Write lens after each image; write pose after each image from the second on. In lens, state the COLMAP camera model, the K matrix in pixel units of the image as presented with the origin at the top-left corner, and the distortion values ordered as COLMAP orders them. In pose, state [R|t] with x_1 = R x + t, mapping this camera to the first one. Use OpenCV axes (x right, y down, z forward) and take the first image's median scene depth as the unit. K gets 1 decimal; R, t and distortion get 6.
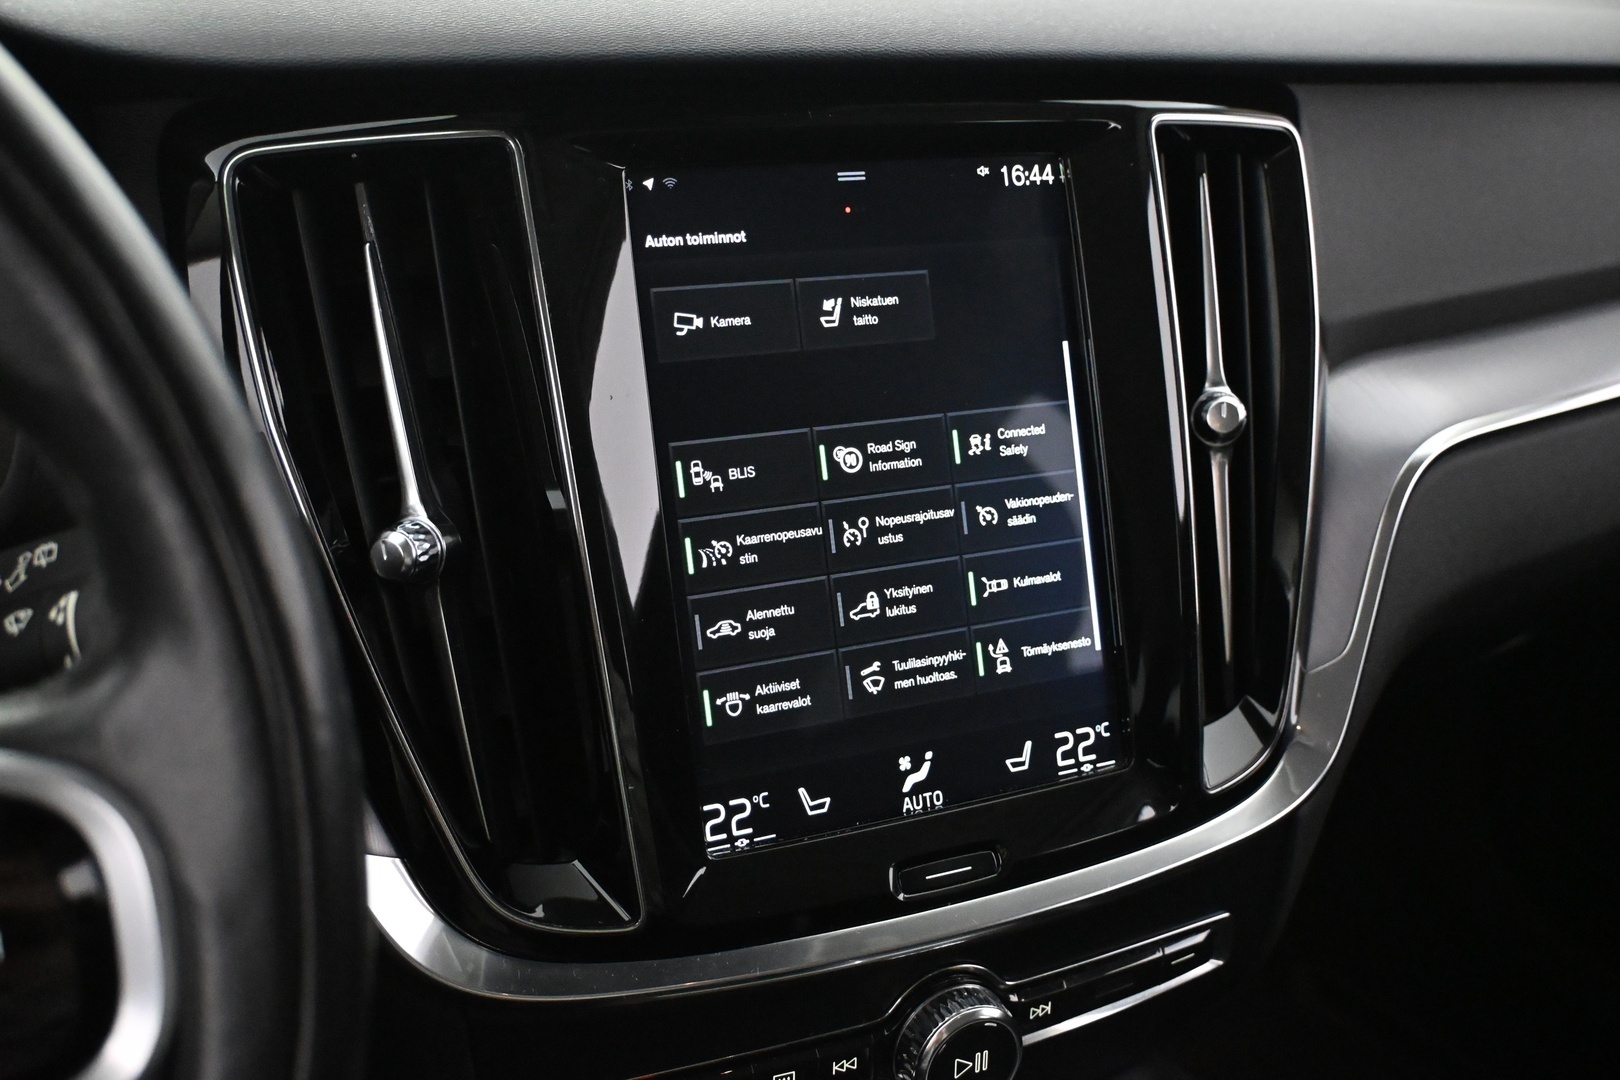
lens RADIAL K [[1703.5, 0, 810.0], [0, 1703.5, 540.0], [0, 0, 1]] dist [0.002154, 0.003439]
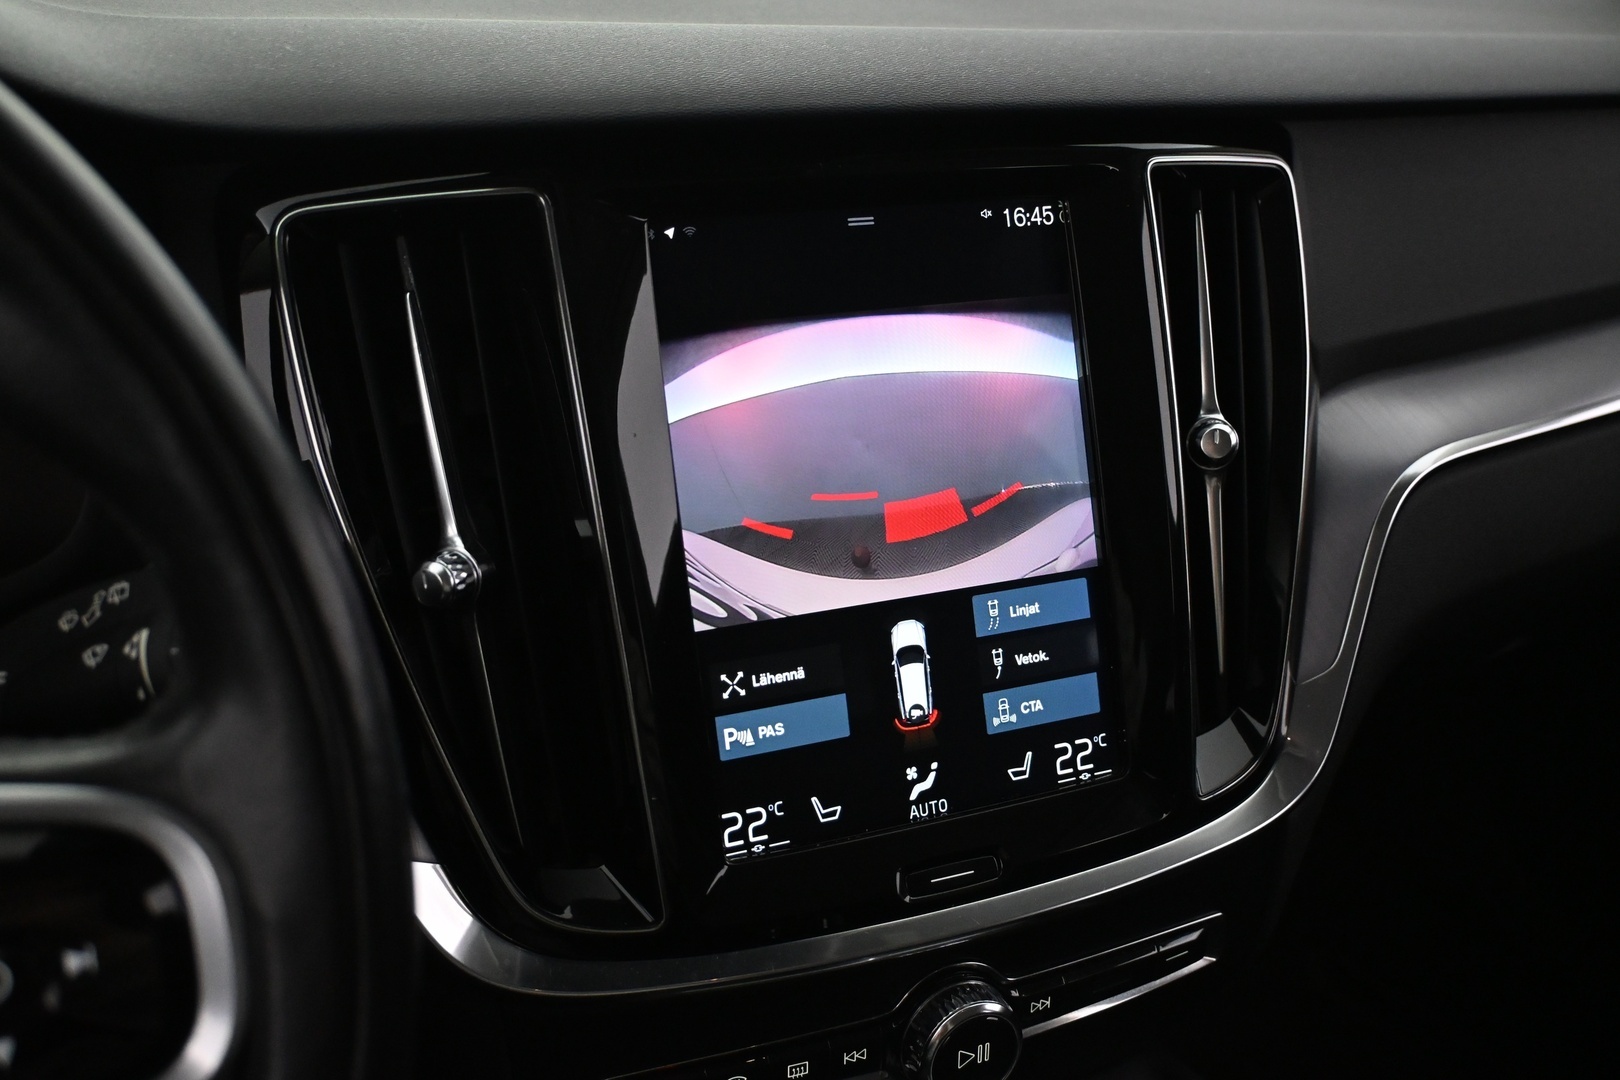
lens RADIAL K [[1703.5, 0, 810.0], [0, 1703.5, 540.0], [0, 0, 1]] dist [0.002154, 0.003439]
pose [[0.999820, -0.000644, -0.018938, 0.012696], [0.000877, 0.999924, 0.012301, -0.028357], [0.018929, -0.012315, 0.999745, -0.064511]]
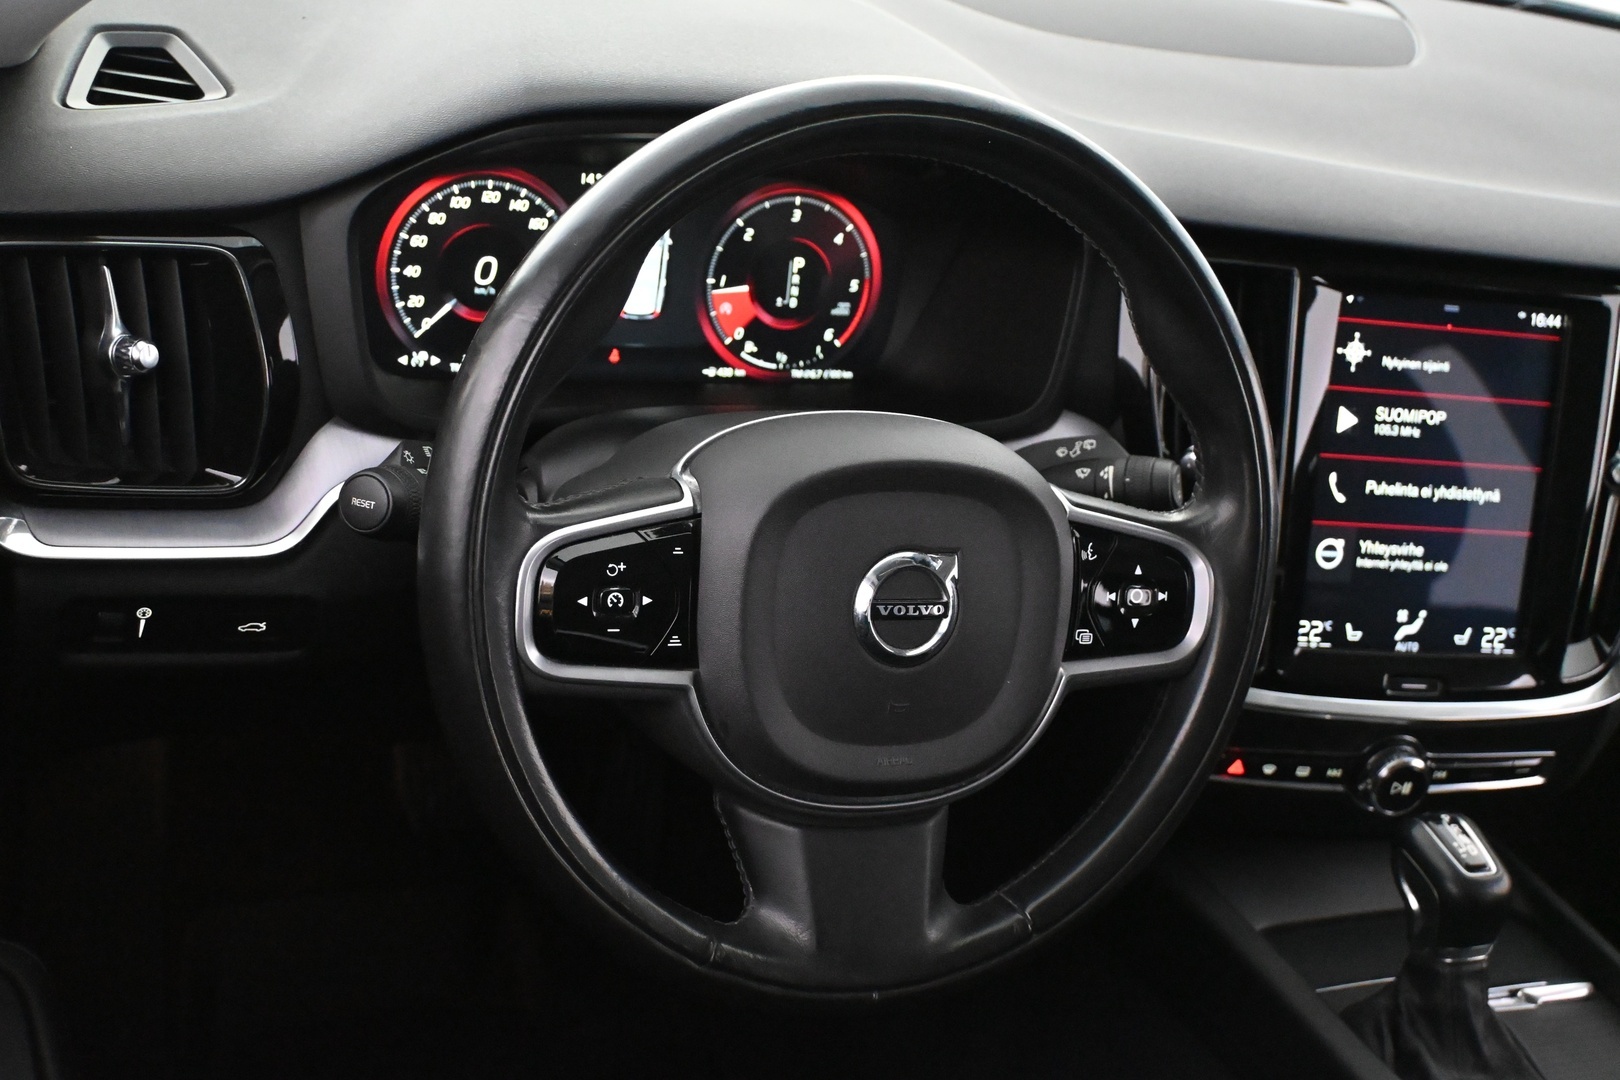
lens RADIAL K [[2103.6, 0, 810.0], [0, 2103.6, 540.0], [0, 0, 1]] dist [0.010395, 0.035585]
pose [[0.970773, 0.220309, -0.095203, -0.380118], [-0.211203, 0.972607, 0.097100, -0.045348], [0.113987, -0.074155, 0.990711, -1.362802]]
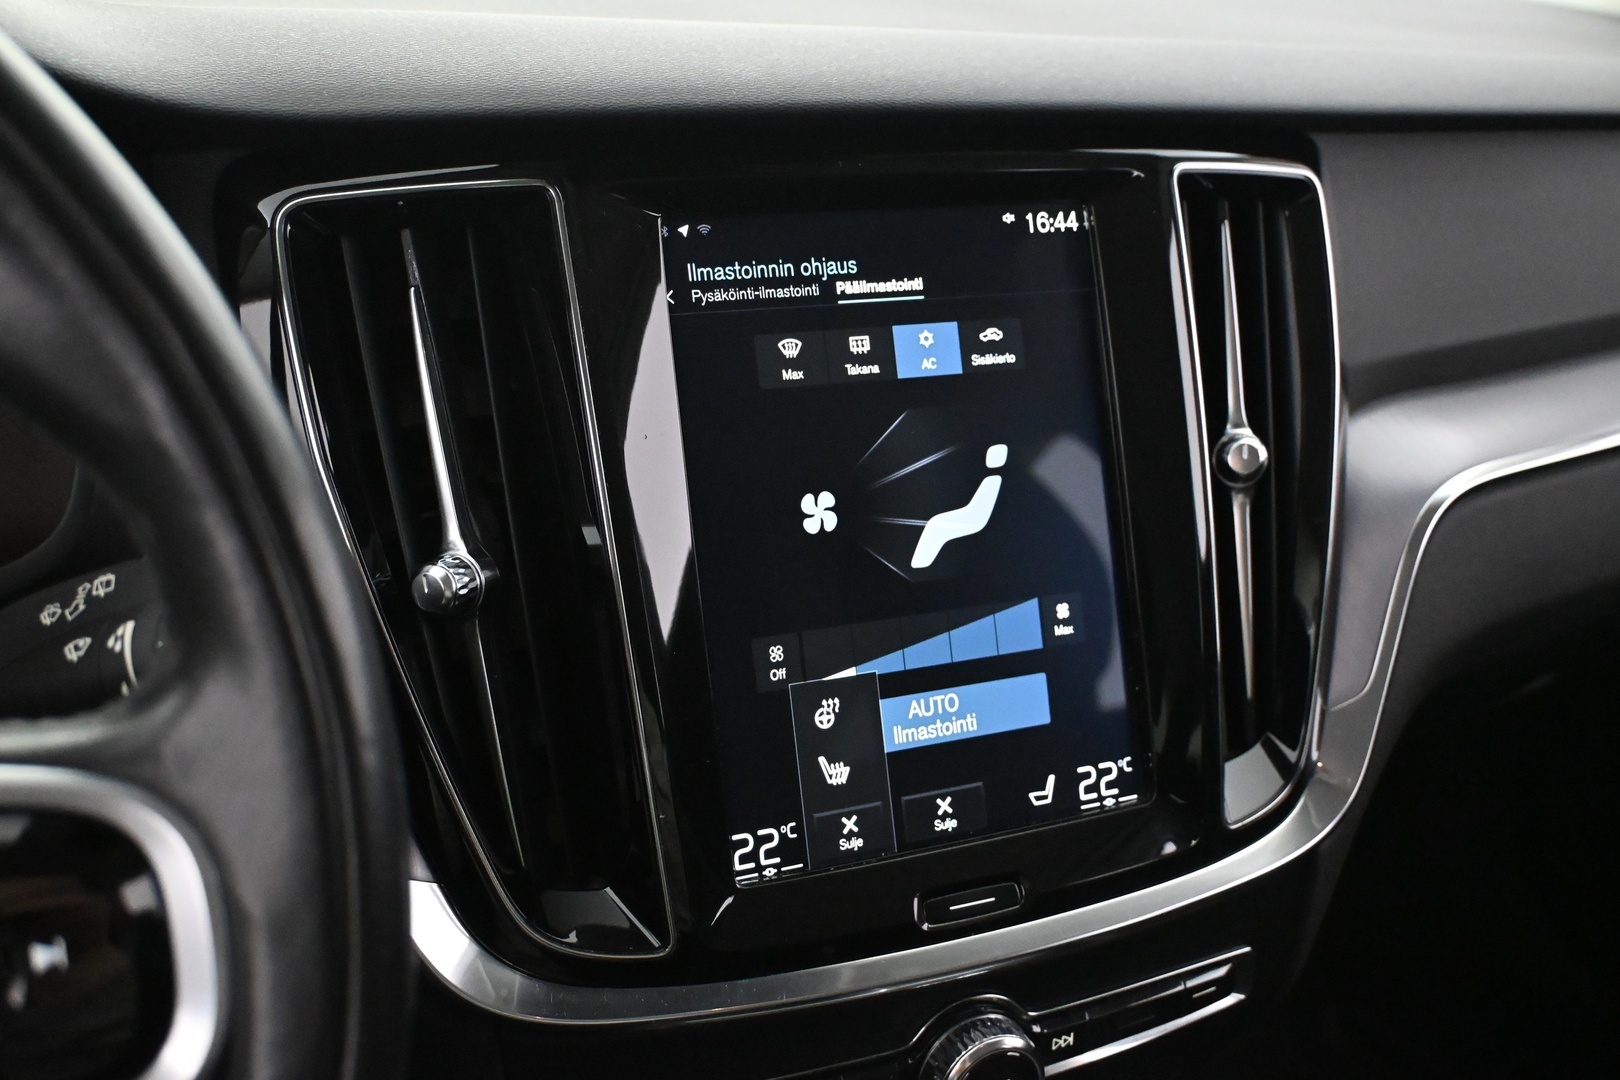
lens RADIAL K [[1703.5, 0, 810.0], [0, 1703.5, 540.0], [0, 0, 1]] dist [0.002154, 0.003439]
pose [[0.999808, 0.005427, -0.018813, 0.002289], [-0.005852, 0.999727, -0.022615, 0.001453], [0.018685, 0.022720, 0.999567, -0.025822]]
